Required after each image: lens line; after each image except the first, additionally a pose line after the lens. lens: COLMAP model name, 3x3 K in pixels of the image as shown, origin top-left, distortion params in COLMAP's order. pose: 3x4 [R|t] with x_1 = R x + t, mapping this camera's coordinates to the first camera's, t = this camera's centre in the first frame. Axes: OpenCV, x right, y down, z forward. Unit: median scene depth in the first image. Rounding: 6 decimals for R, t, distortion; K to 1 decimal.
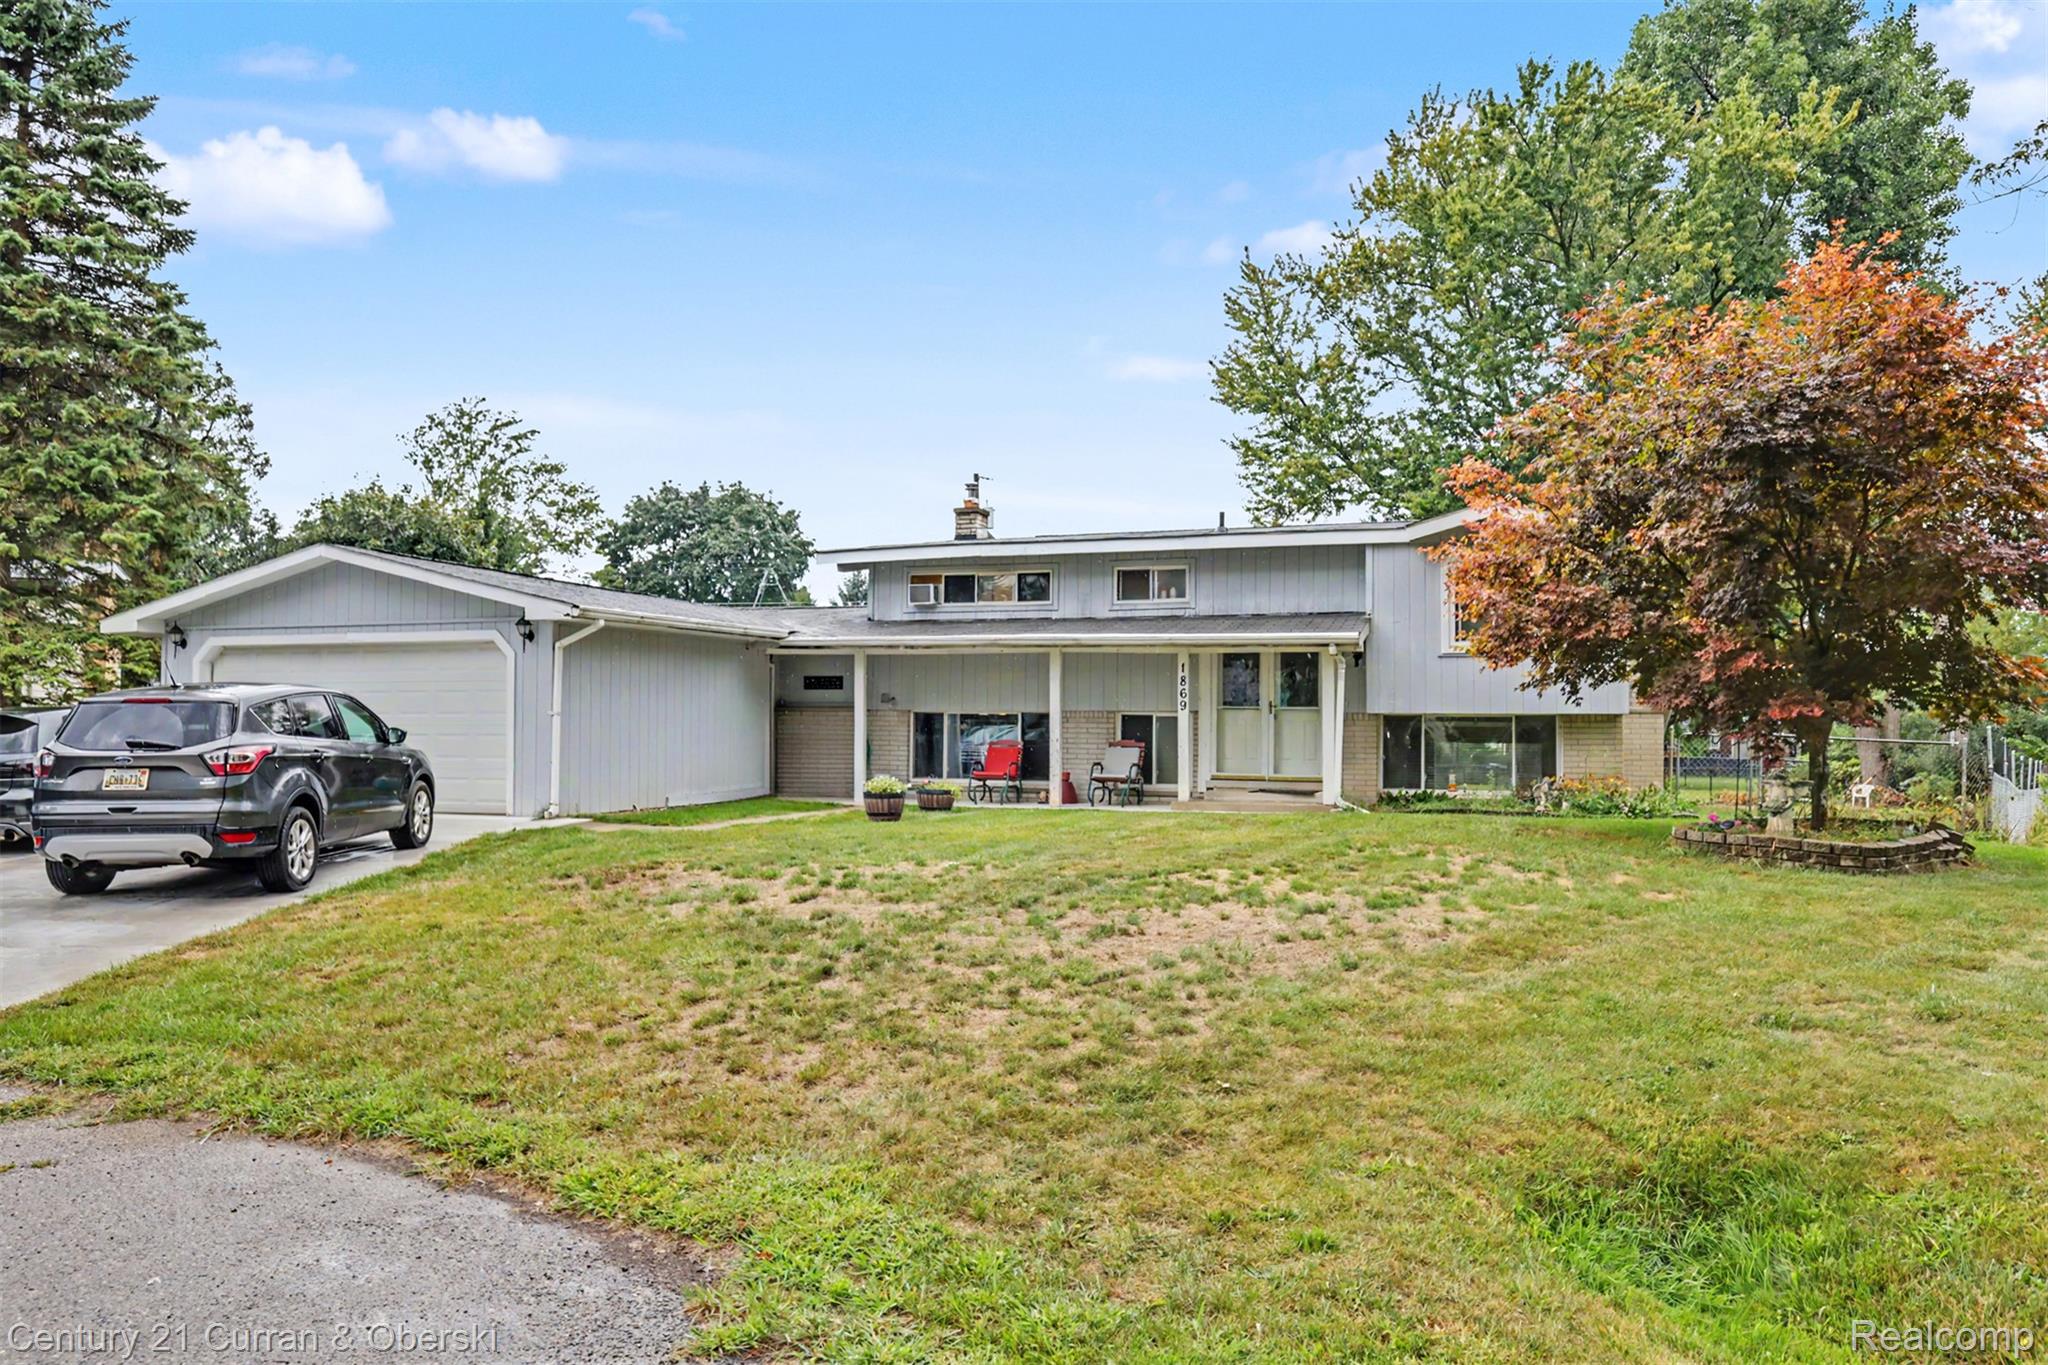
lens RADIAL K [[1444.3, 0, 1024.0], [0, 1444.3, 682.5], [0, 0, 1]] dist [0.001531, -0.003119]
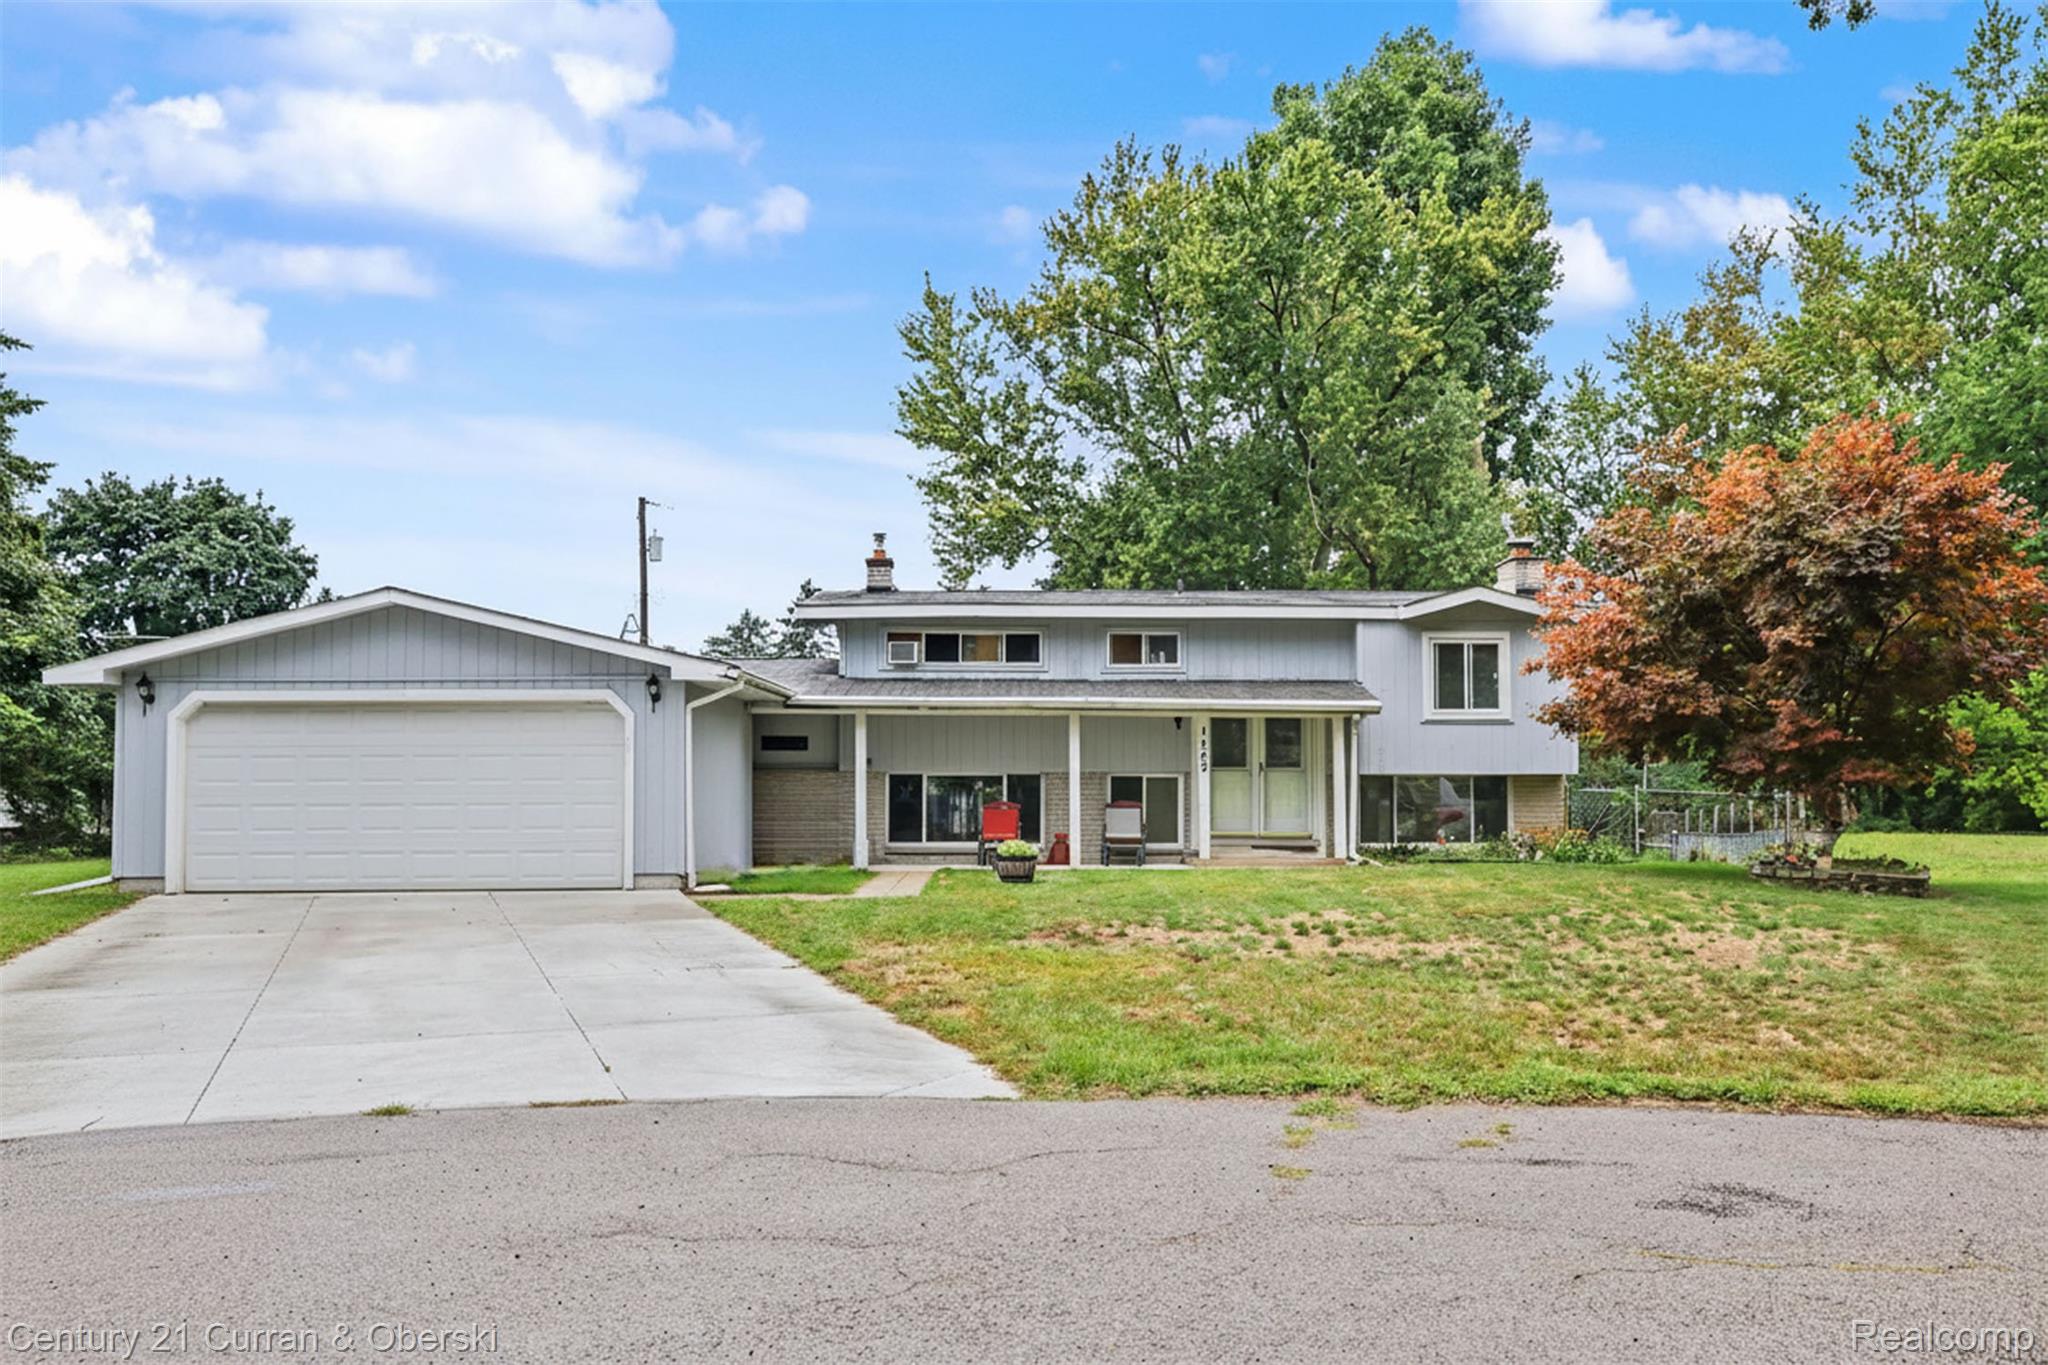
lens RADIAL K [[1692.9, 0, 1024.0], [0, 1692.9, 682.5], [0, 0, 1]] dist [-0.075389, 0.265752]
pose [[0.931261, 0.014304, 0.364073, -0.415786], [-0.004316, 0.999592, -0.028234, -0.009522], [-0.364328, 0.024721, 0.930942, -0.086740]]
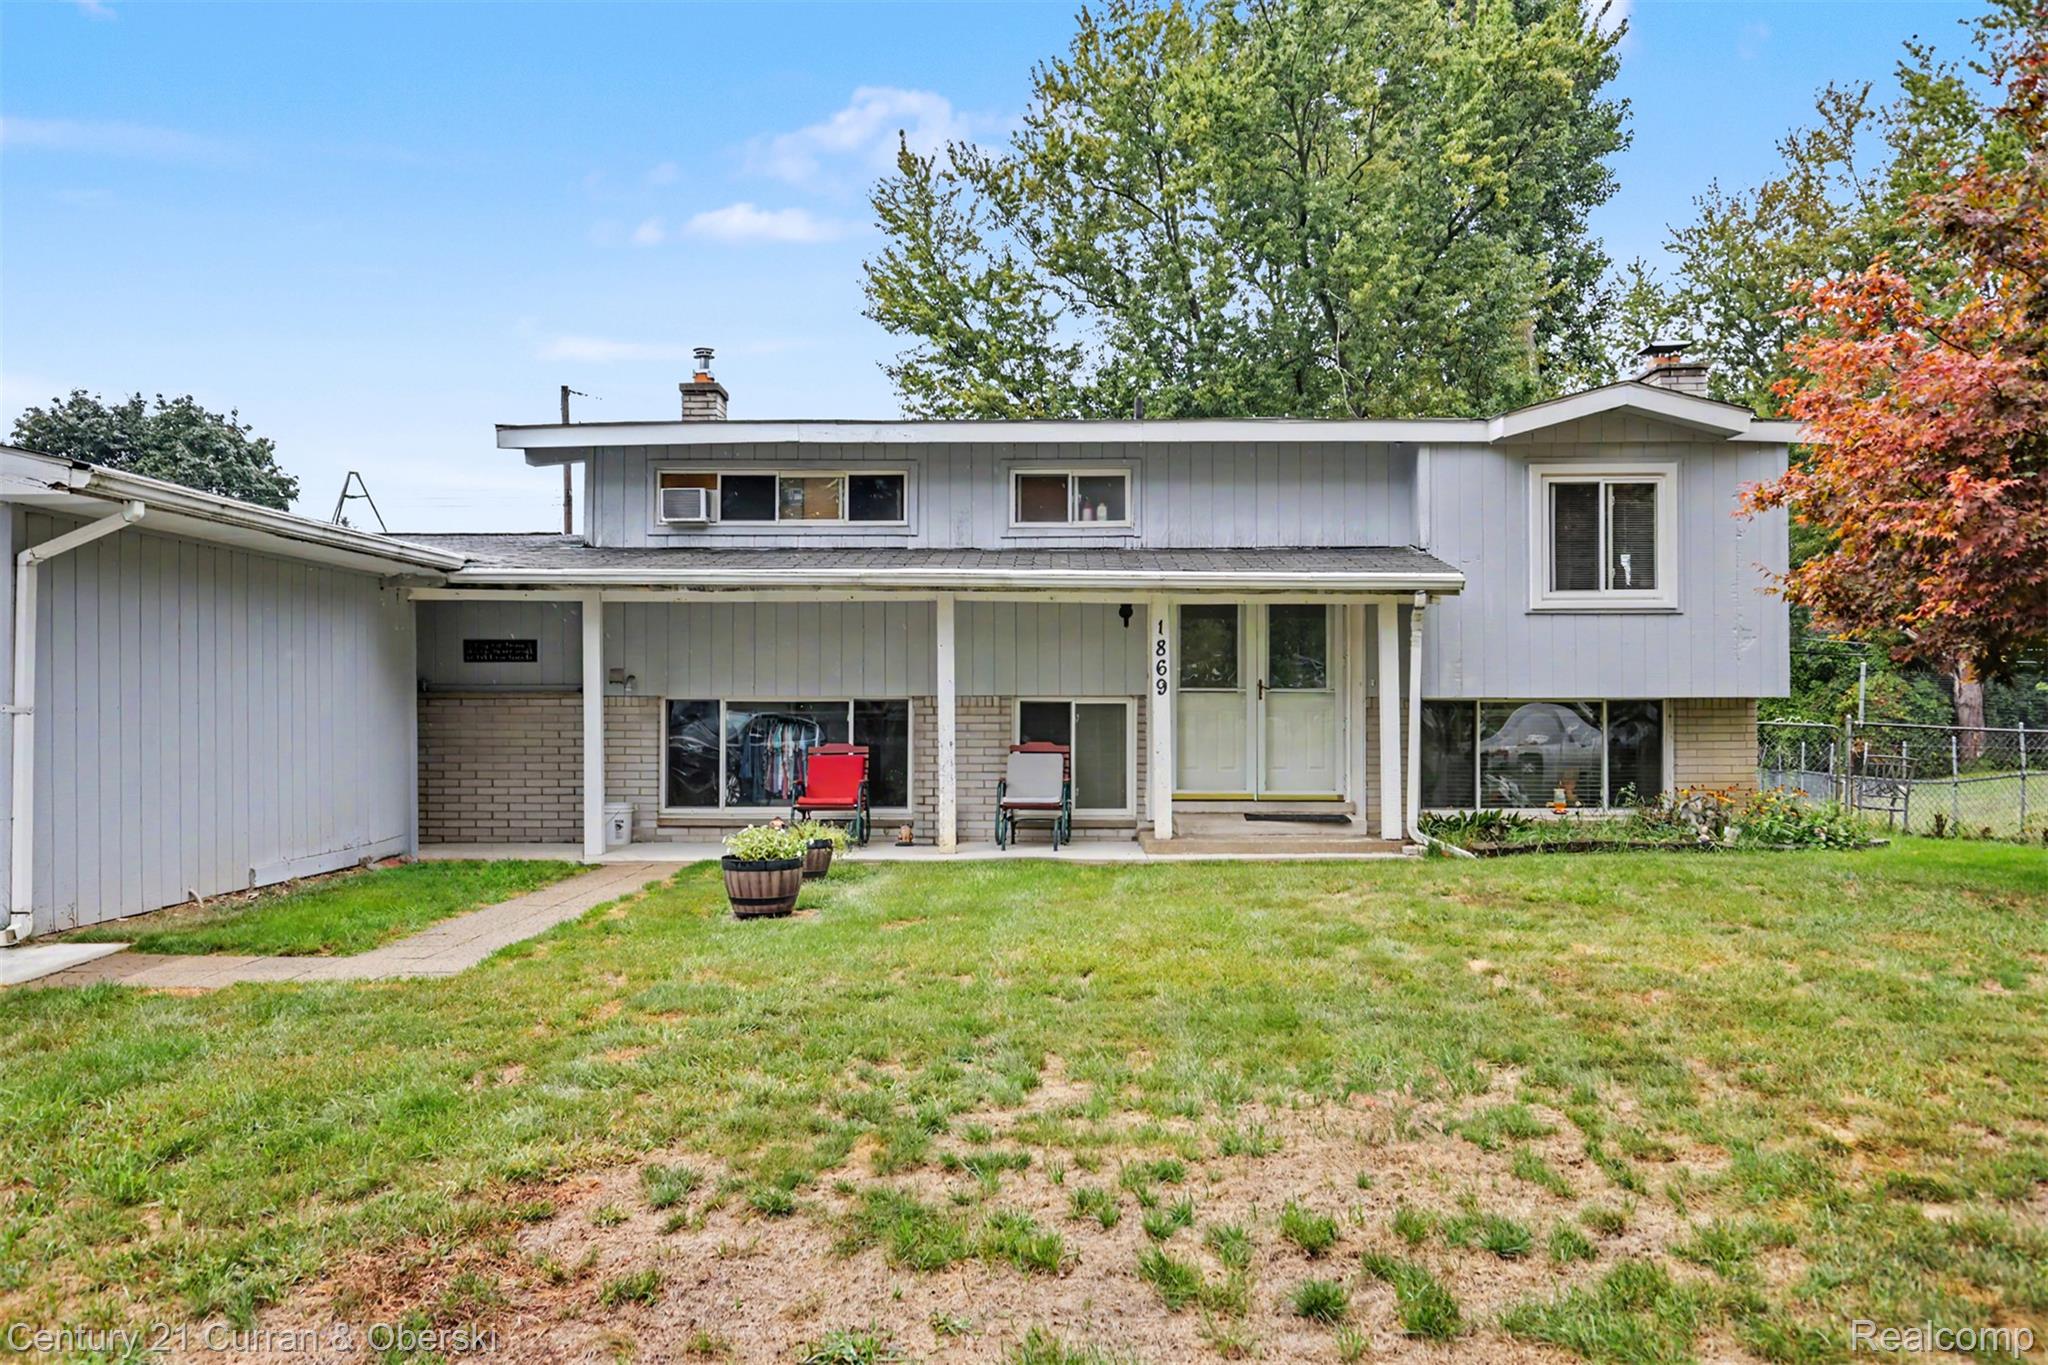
lens RADIAL K [[1502.7, 0, 1020.0], [0, 1502.7, 694.6], [0, 0, 1]] dist [-0.002342, -0.007286]
pose [[0.944966, -0.005778, 0.327119, -0.146189], [-0.000872, 0.999796, 0.020180, 0.005486], [-0.327169, -0.019355, 0.944768, 0.365915]]
